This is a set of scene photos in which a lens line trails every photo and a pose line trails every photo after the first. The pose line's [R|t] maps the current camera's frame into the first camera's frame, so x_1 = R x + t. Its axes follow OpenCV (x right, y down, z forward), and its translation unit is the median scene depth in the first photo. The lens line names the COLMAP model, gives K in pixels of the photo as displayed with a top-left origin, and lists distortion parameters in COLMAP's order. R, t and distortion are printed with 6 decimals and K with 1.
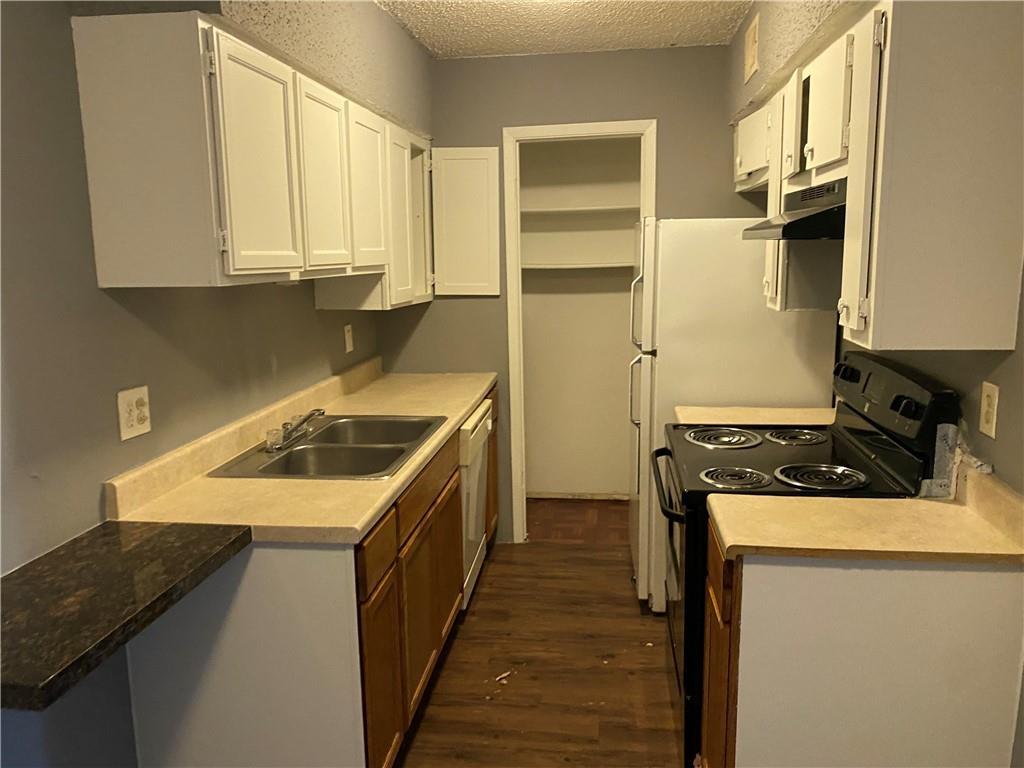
lens RADIAL K [[788.1, 0, 511.4], [0, 788.1, 382.7], [0, 0, 1]] dist [0.018060, -0.008711]
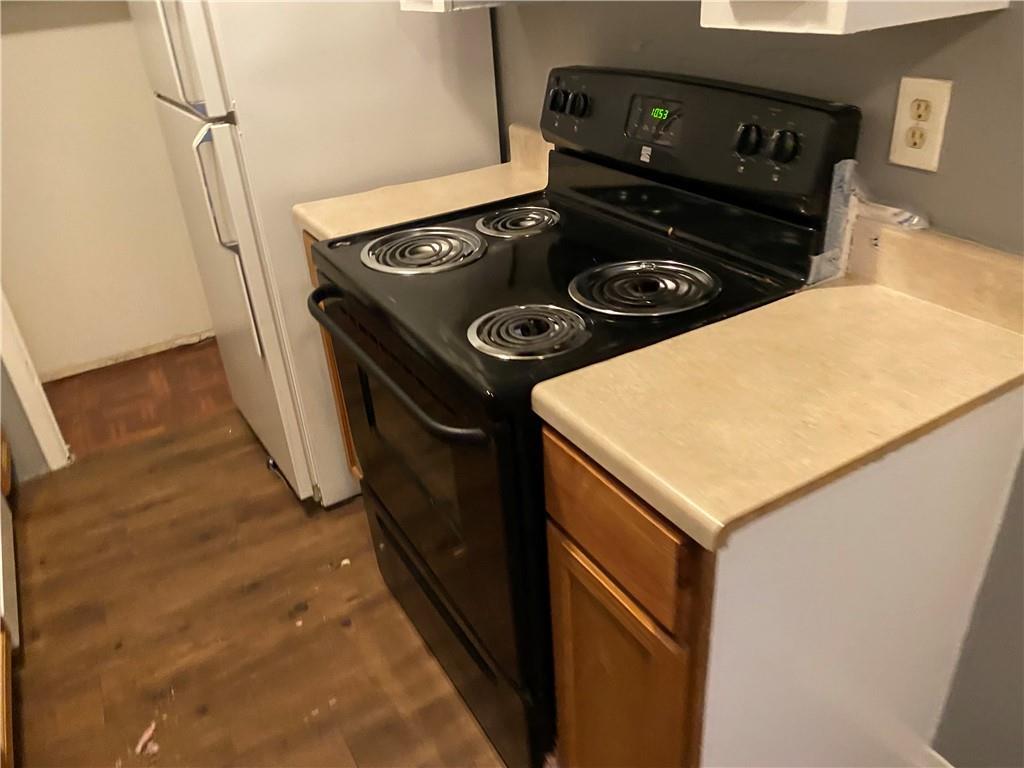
lens RADIAL K [[788.1, 0, 515.8], [0, 788.1, 376.0], [0, 0, 1]] dist [0.018060, -0.008711]
pose [[0.789266, -0.322476, 0.522560, -0.014467], [0.158080, 0.929025, 0.334549, -0.024325], [-0.593355, -0.181442, 0.784225, 0.418064]]
